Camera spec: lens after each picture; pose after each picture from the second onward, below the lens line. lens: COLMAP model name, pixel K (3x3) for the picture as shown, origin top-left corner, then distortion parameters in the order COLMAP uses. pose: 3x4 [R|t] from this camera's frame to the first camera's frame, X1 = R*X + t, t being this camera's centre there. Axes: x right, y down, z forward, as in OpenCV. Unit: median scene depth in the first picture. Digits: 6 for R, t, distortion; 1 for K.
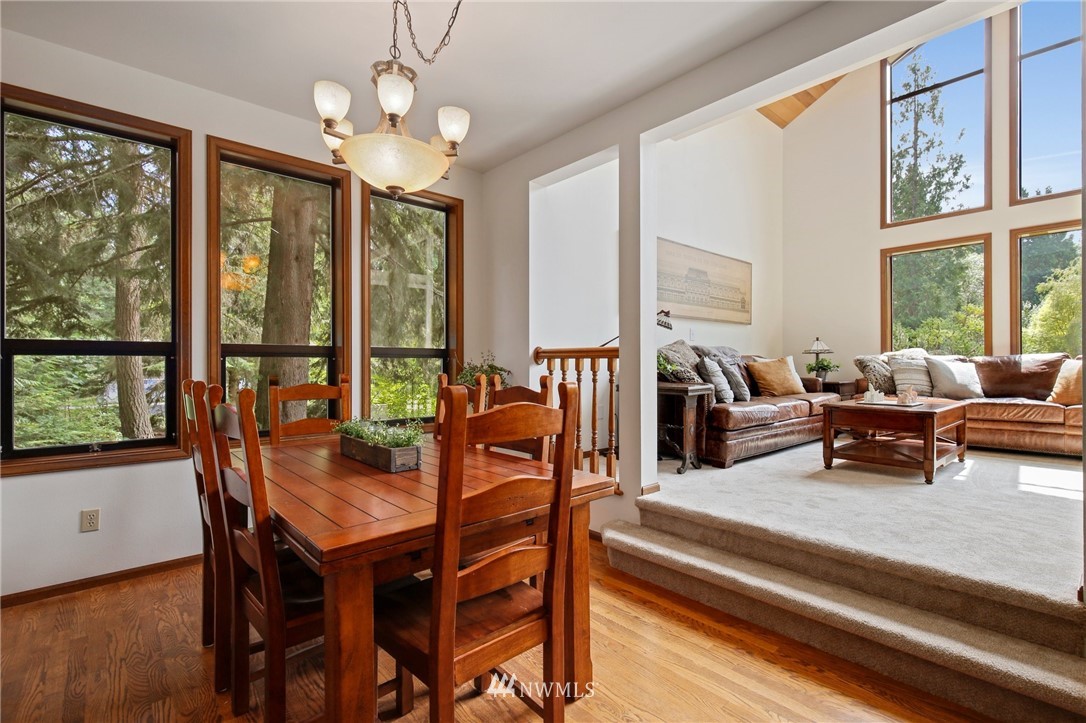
lens RADIAL K [[503.2, 0, 502.2], [0, 503.2, 357.7], [0, 0, 1]] dist [-0.026953, 0.003181]
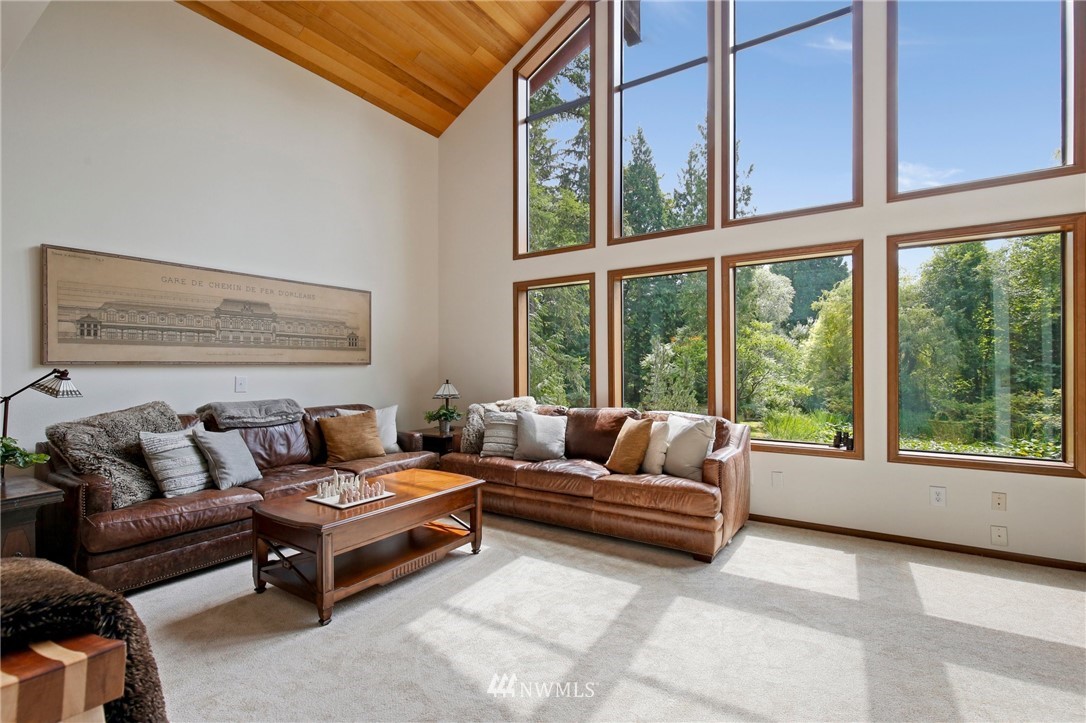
lens RADIAL K [[503.2, 0, 542.1], [0, 503.2, 362.0], [0, 0, 1]] dist [-0.026953, 0.003181]
pose [[0.956053, 0.001836, 0.293187, 0.585319], [-0.005785, 0.999904, 0.012602, -0.091099], [-0.293136, -0.013745, 0.955972, 0.114443]]
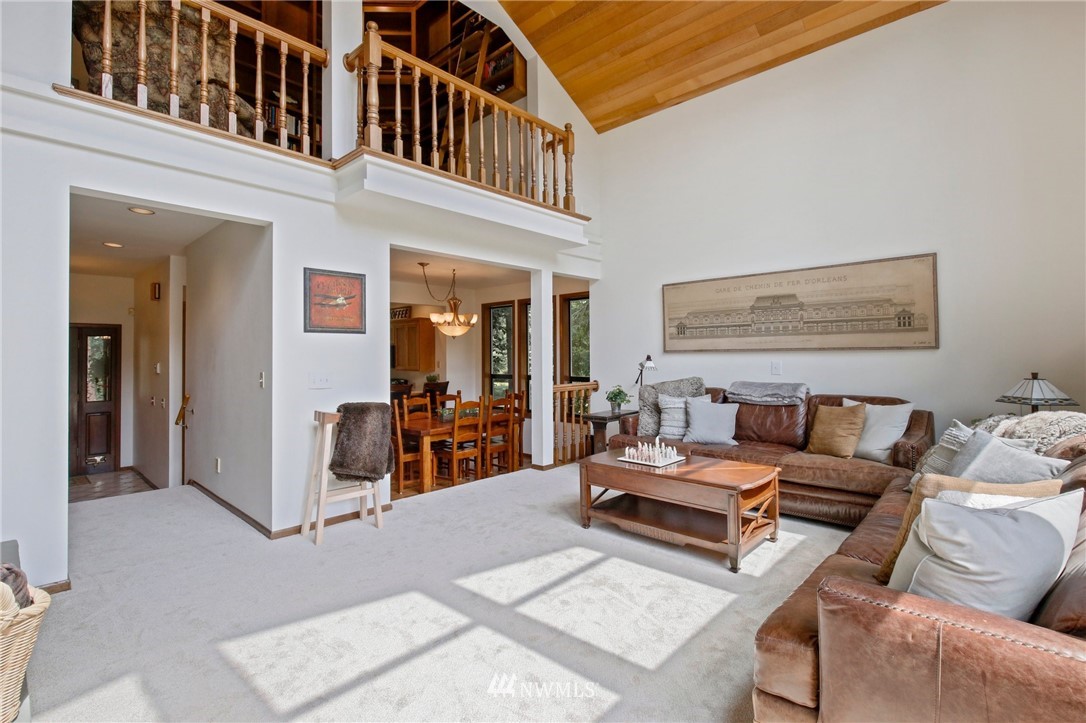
lens RADIAL K [[503.2, 0, 553.3], [0, 503.2, 353.2], [0, 0, 1]] dist [-0.026953, 0.003181]
pose [[0.131639, -0.009773, -0.991250, 1.186844], [0.026457, 0.999630, -0.006342, -0.075865], [0.990945, -0.025391, 0.131849, 0.470702]]
